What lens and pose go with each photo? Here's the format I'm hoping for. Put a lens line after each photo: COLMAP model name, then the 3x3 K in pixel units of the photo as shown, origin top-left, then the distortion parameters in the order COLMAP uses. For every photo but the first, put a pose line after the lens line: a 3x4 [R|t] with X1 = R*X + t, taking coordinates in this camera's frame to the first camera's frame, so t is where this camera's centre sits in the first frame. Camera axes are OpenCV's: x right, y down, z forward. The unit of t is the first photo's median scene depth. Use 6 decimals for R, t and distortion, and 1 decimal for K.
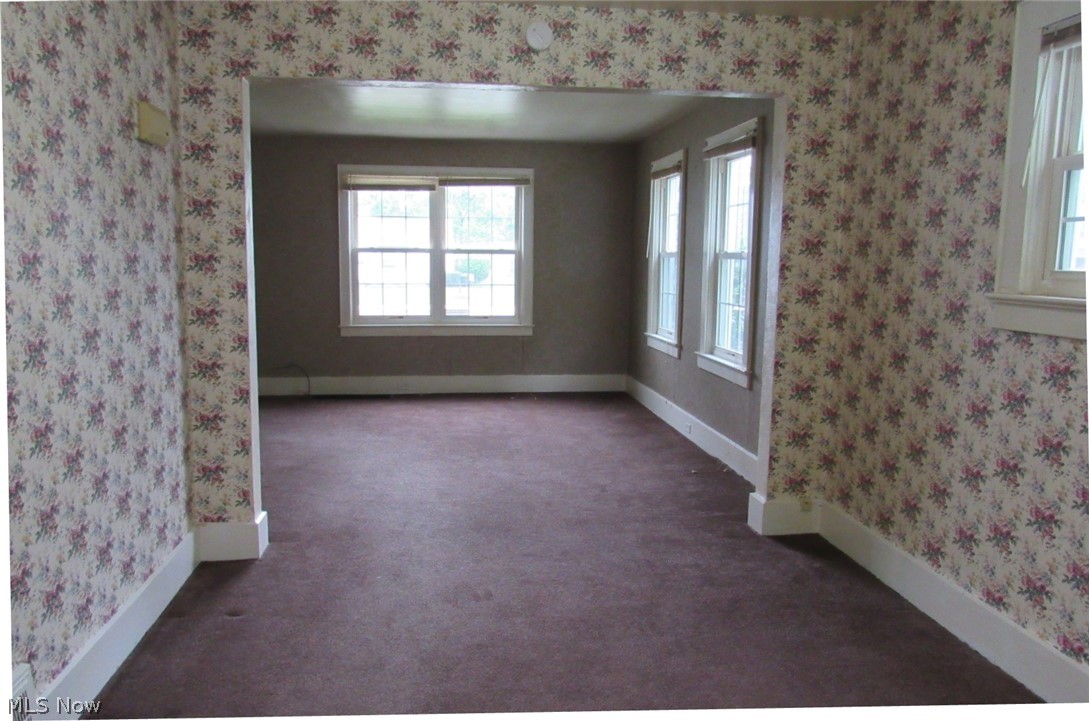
lens RADIAL K [[777.1, 0, 540.3], [0, 777.1, 365.3], [0, 0, 1]] dist [-0.028167, 0.001502]
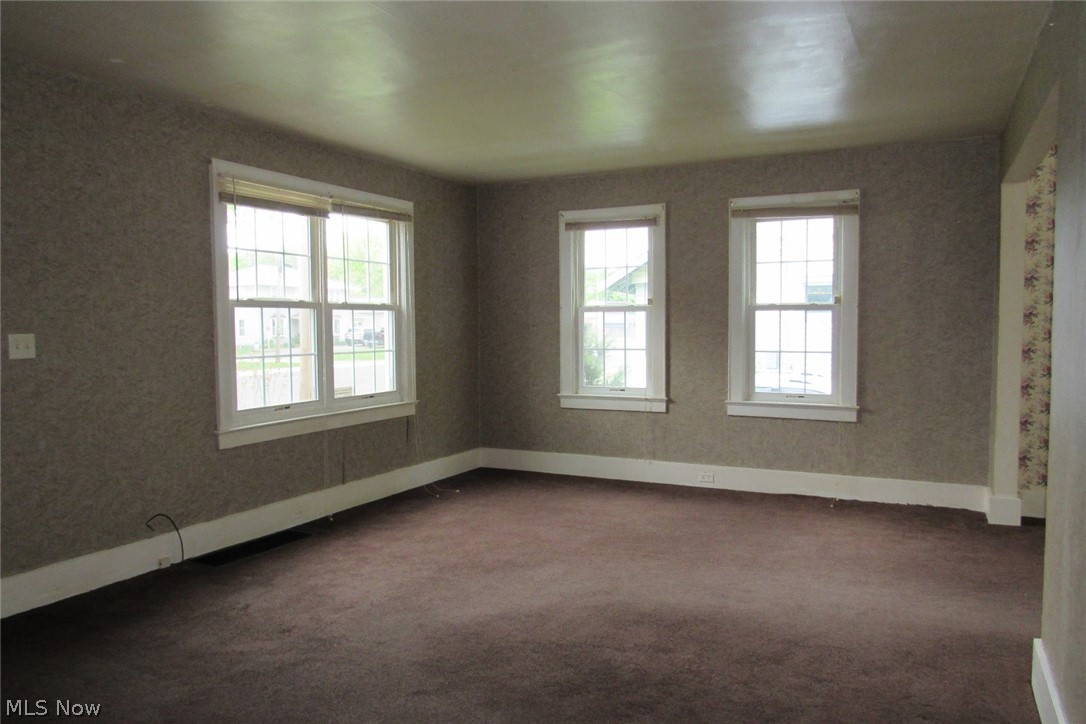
lens RADIAL K [[774.9, 0, 539.0], [0, 774.9, 359.3], [0, 0, 1]] dist [-0.028167, 0.001502]
pose [[0.615520, -0.048604, 0.786621, -0.553652], [0.107121, 0.993994, -0.022404, -0.065039], [-0.780807, 0.098054, 0.617029, 0.439624]]
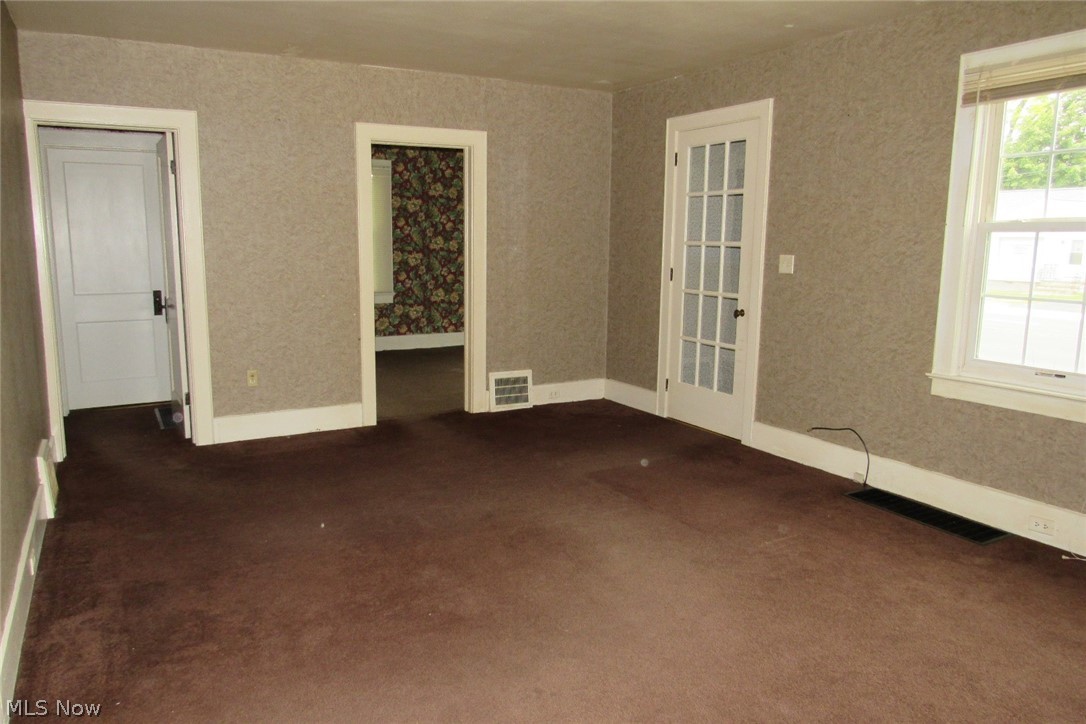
lens RADIAL K [[774.9, 0, 540.6], [0, 774.9, 369.3], [0, 0, 1]] dist [-0.028167, 0.001502]
pose [[0.310478, 0.151700, -0.938398, 0.142052], [-0.125466, 0.985087, 0.117736, -0.080390], [0.942264, 0.081182, 0.324881, 0.574231]]
